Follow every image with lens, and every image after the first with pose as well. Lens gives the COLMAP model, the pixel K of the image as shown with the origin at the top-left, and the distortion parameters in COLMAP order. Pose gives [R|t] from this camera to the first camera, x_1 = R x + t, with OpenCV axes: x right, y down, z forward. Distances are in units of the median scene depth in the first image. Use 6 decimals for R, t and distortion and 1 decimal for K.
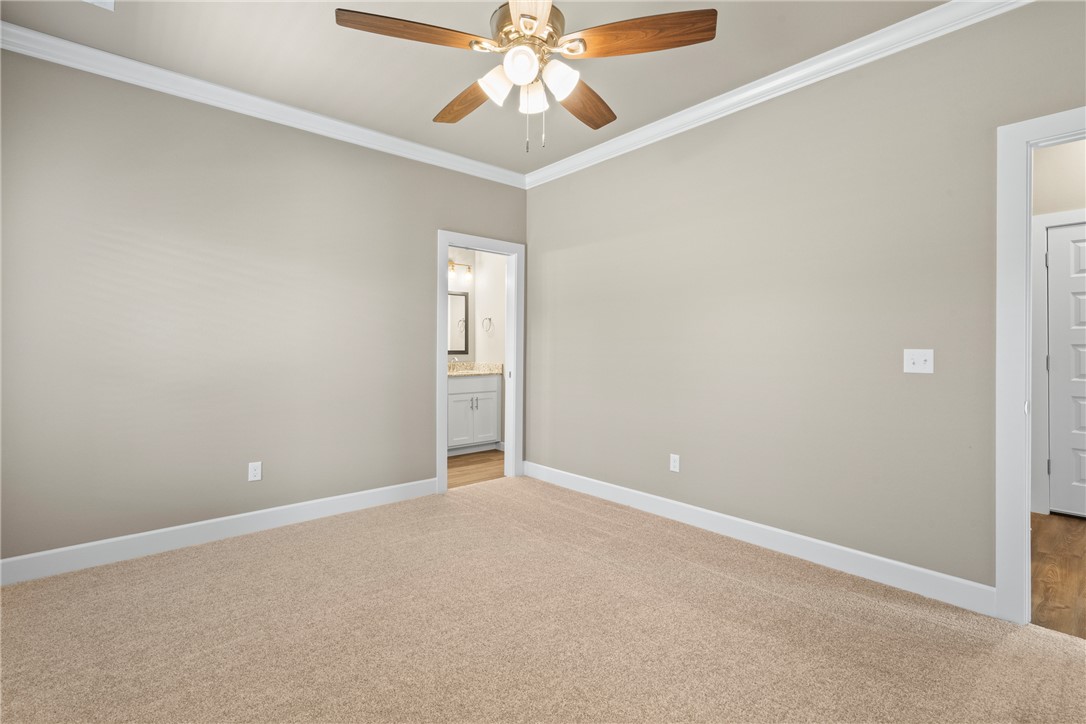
lens RADIAL K [[497.1, 0, 534.3], [0, 497.1, 345.9], [0, 0, 1]] dist [-0.005519, 0.002526]
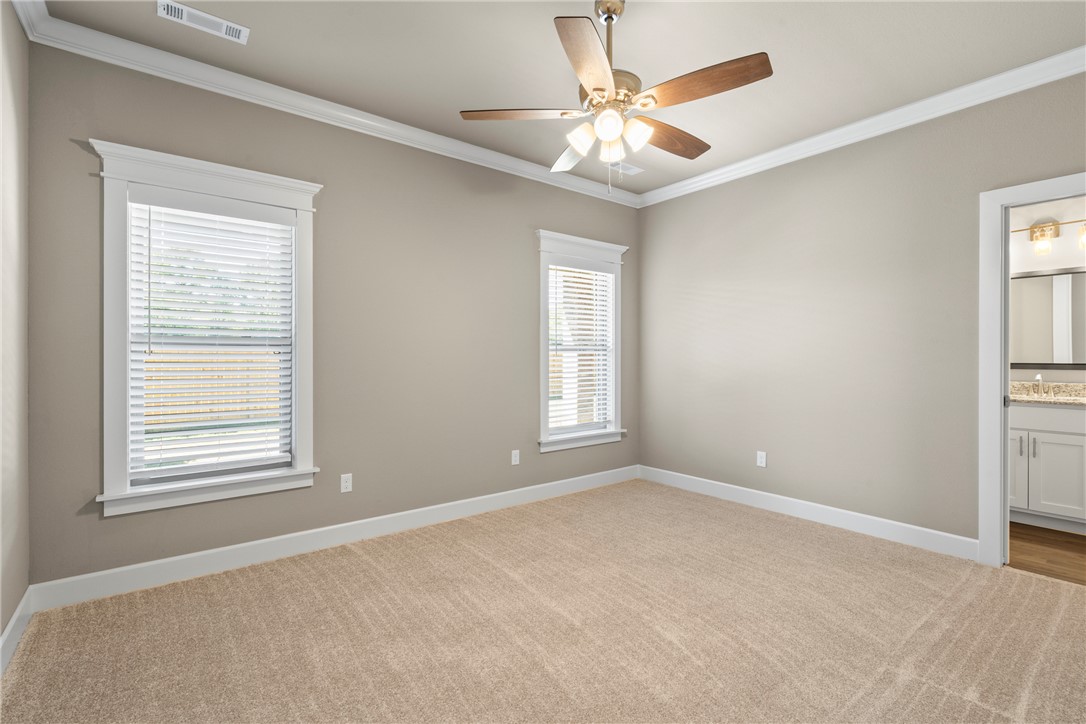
lens RADIAL K [[497.1, 0, 542.5], [0, 497.1, 358.8], [0, 0, 1]] dist [-0.005519, 0.002526]
pose [[-0.036223, 0.004017, -0.999336, 0.548262], [-0.000445, 0.999992, 0.004036, 0.000487], [0.999344, 0.000591, -0.036221, 0.404400]]
